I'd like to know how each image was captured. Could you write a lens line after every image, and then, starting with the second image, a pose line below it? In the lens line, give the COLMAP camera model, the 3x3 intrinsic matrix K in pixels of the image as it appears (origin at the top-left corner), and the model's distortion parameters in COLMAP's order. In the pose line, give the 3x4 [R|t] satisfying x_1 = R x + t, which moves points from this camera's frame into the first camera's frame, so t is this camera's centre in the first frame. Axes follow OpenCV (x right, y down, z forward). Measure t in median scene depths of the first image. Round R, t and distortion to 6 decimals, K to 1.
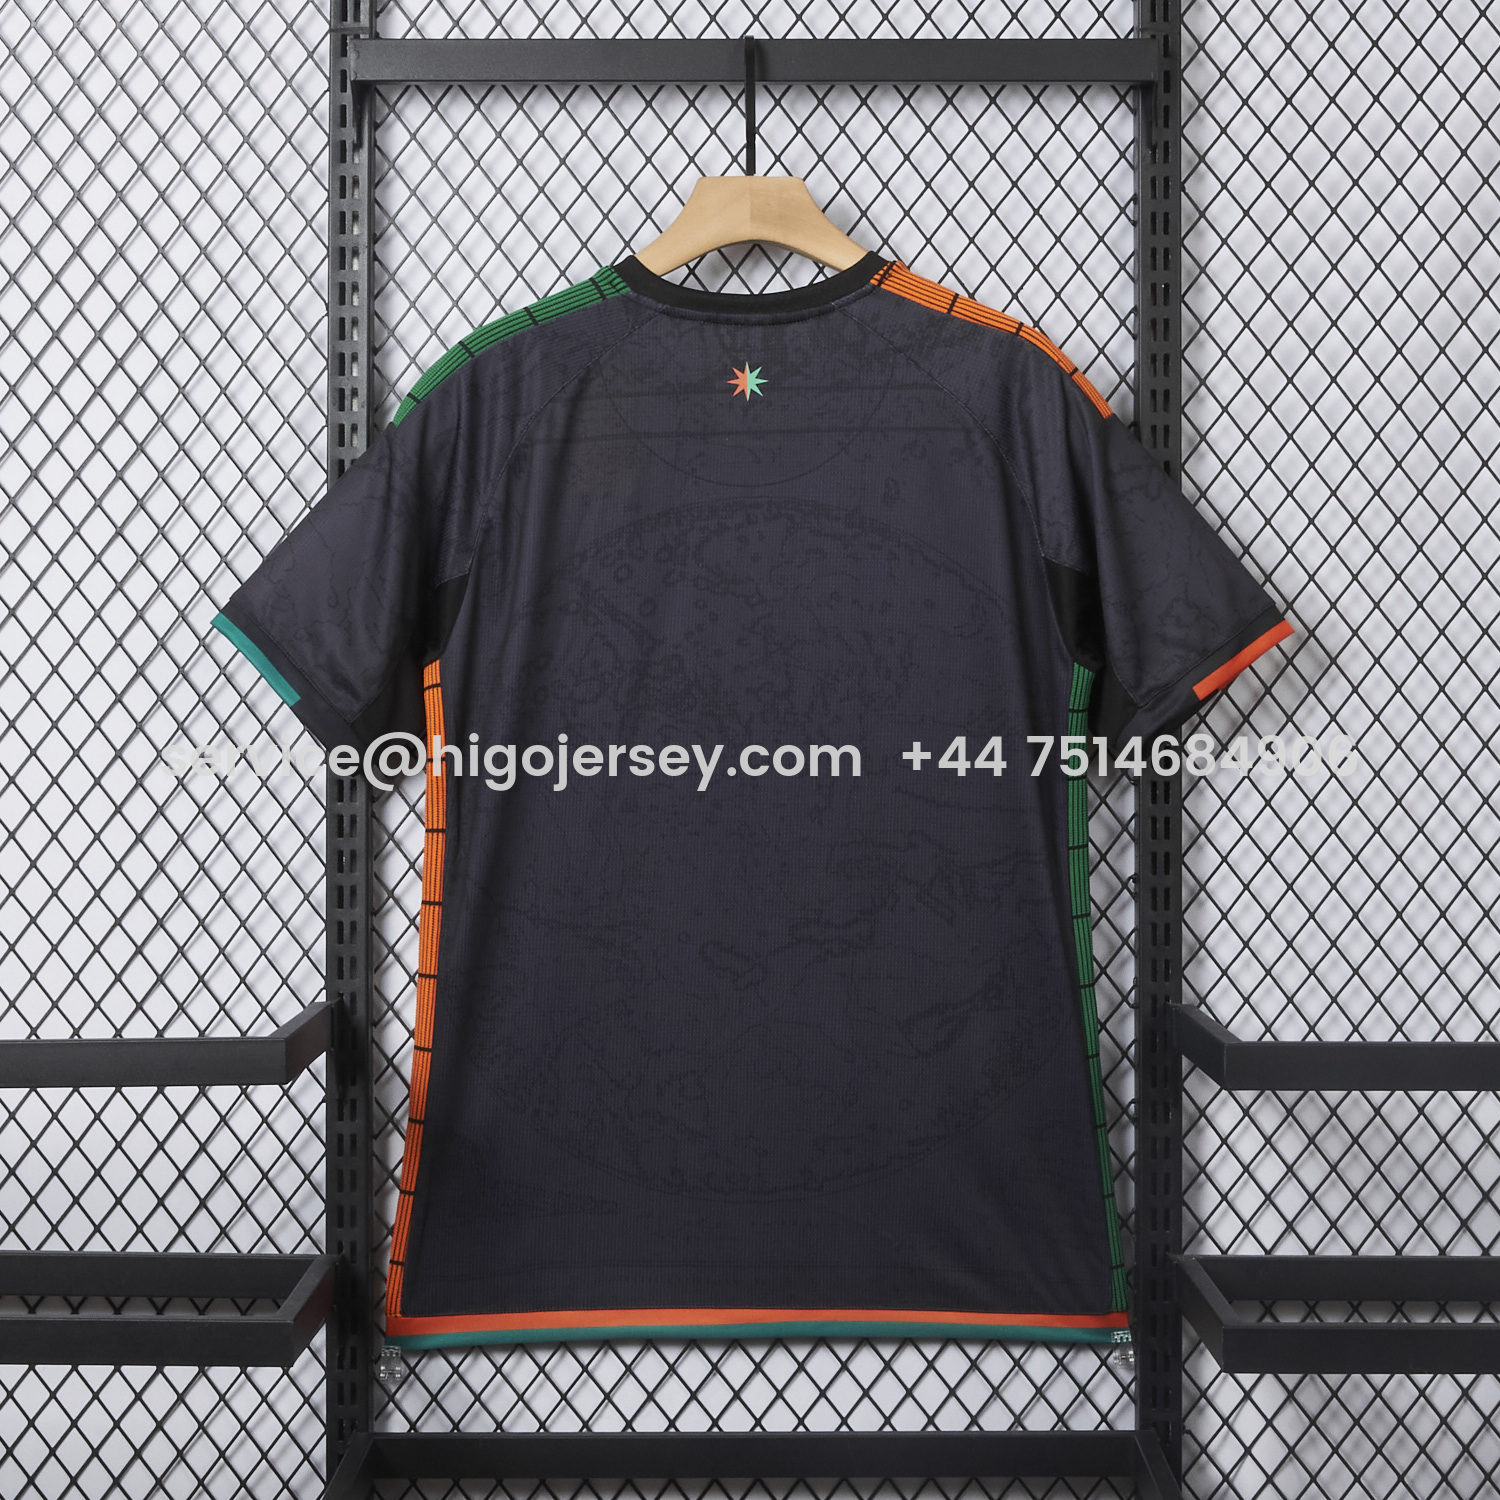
lens RADIAL K [[7197.2, 0, 750.0], [0, 7197.2, 750.0], [0, 0, 1]] dist [0.090964, -0.829967]
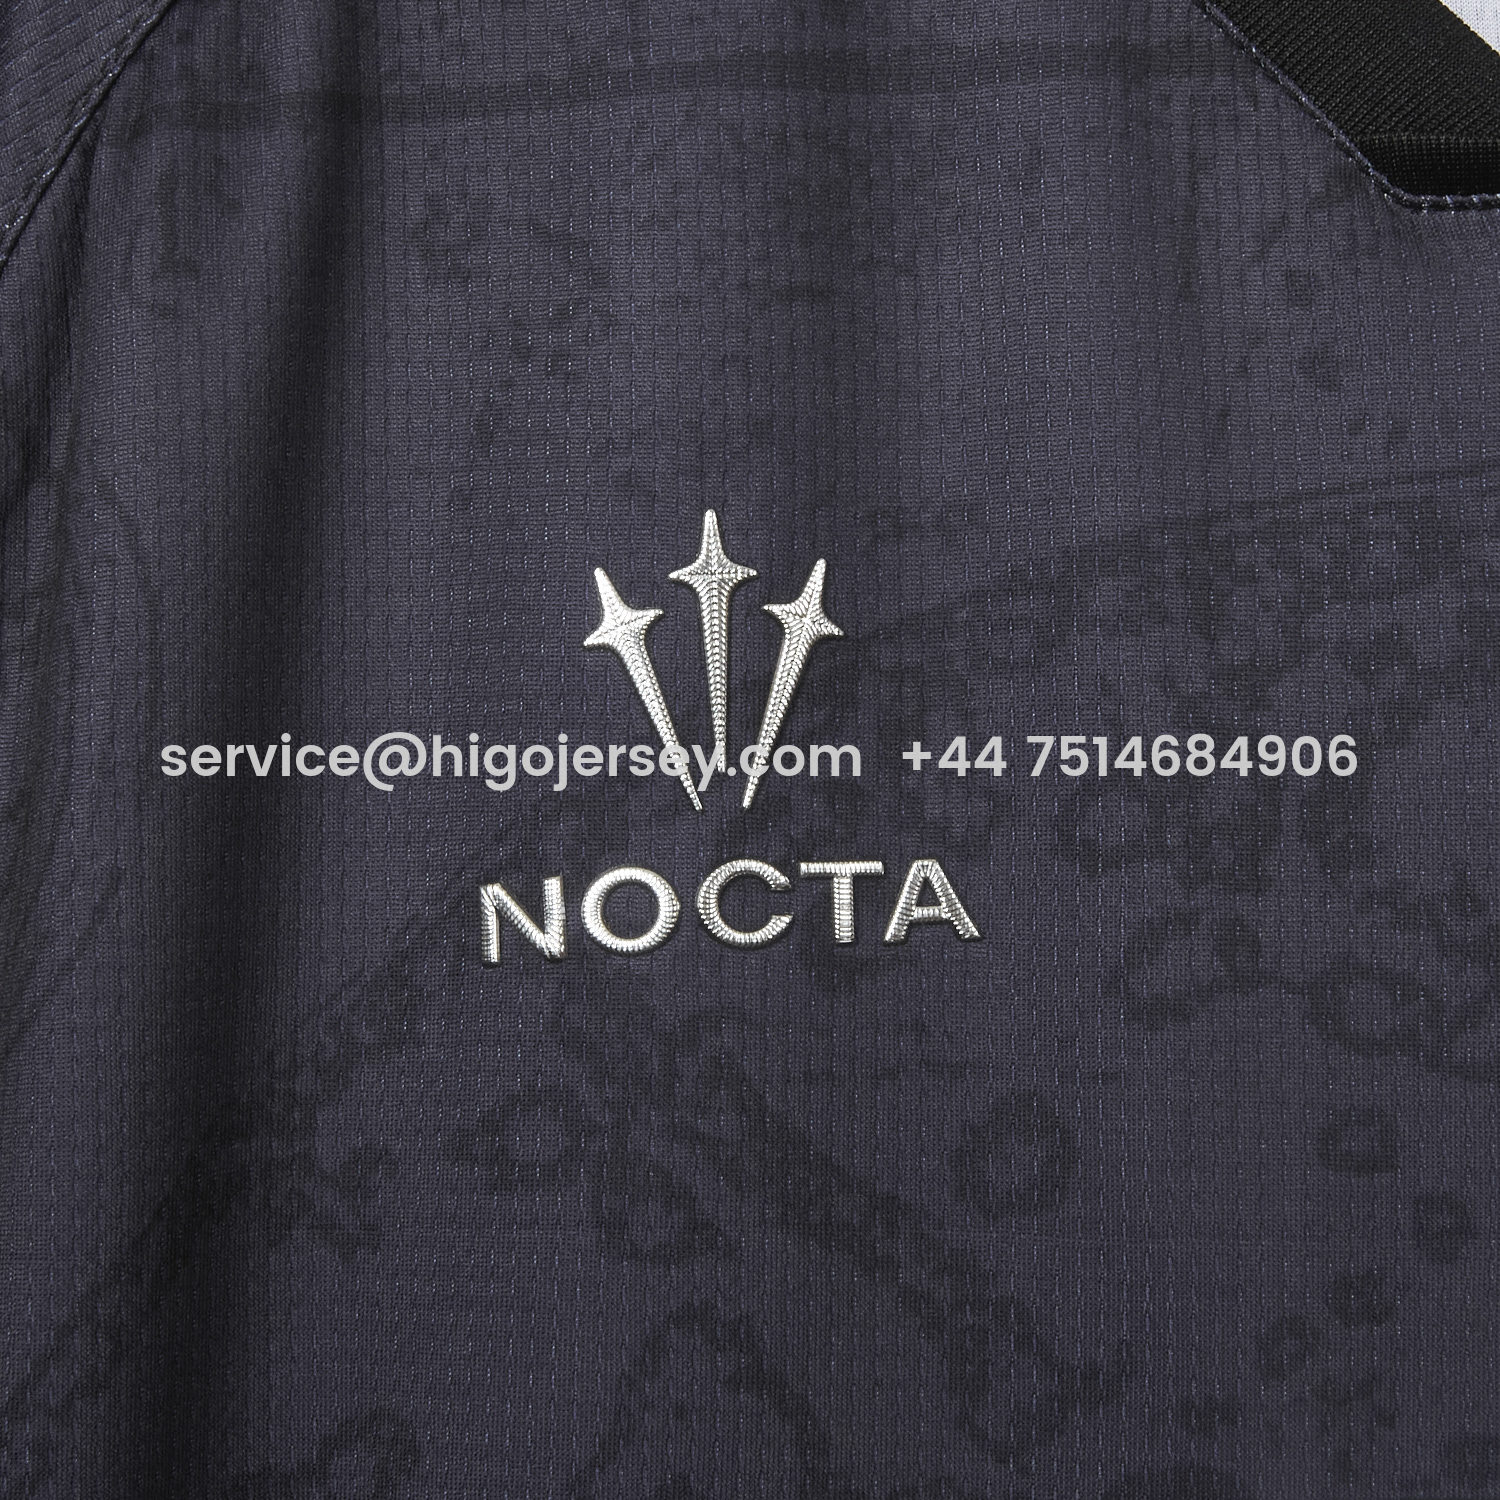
lens RADIAL K [[7197.2, 0, 750.0], [0, 7197.2, 750.0], [0, 0, 1]] dist [0.090964, -0.829967]
pose [[0.999038, 0.007567, -0.043203, -0.014407], [-0.009310, 0.999144, -0.040296, -0.024121], [0.042861, 0.040660, 0.998253, 0.911776]]
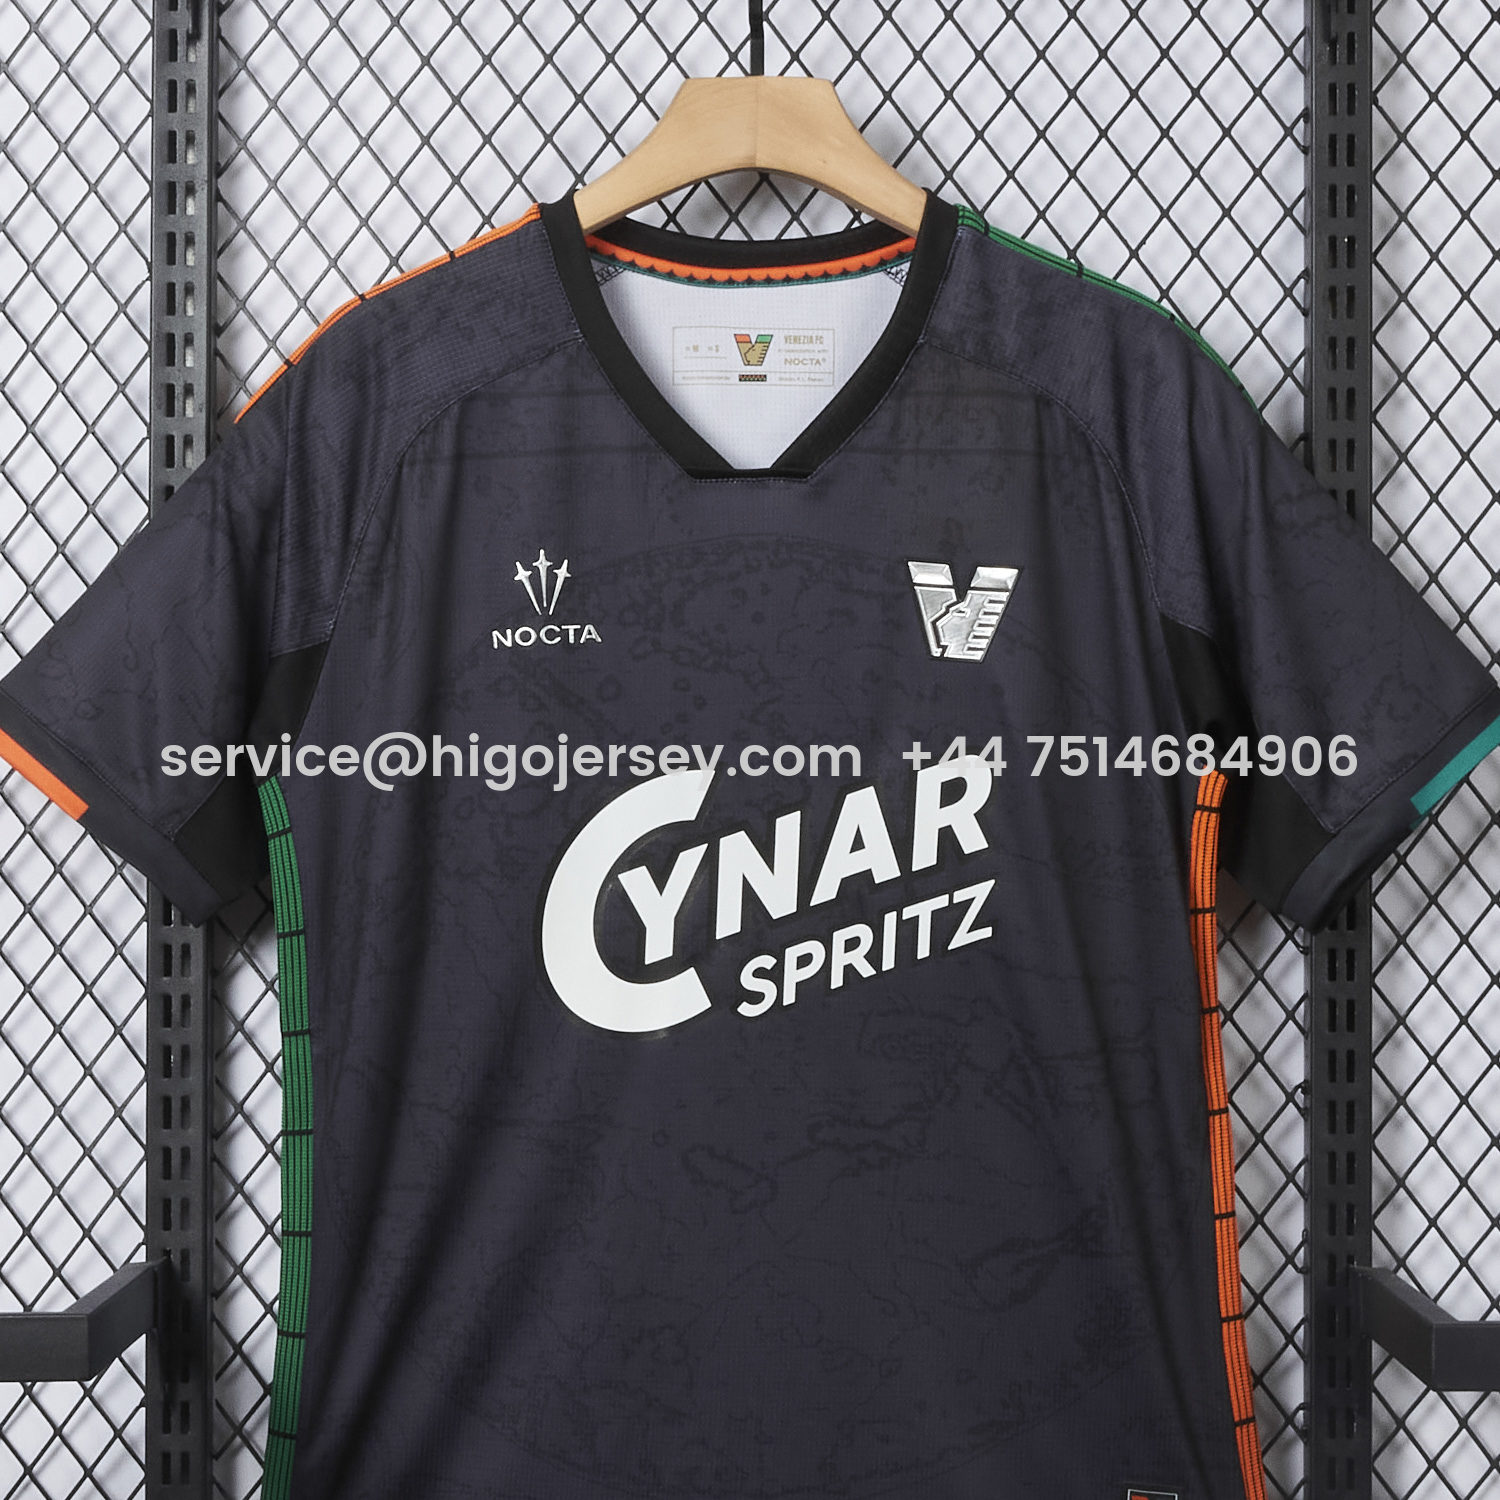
lens RADIAL K [[7197.2, 0, 750.0], [0, 7197.2, 750.0], [0, 0, 1]] dist [0.090964, -0.829967]
pose [[0.999993, 0.001666, 0.003279, -0.002697], [-0.001662, 0.999998, -0.001233, -0.013962], [-0.003281, 0.001228, 0.999994, 0.301199]]
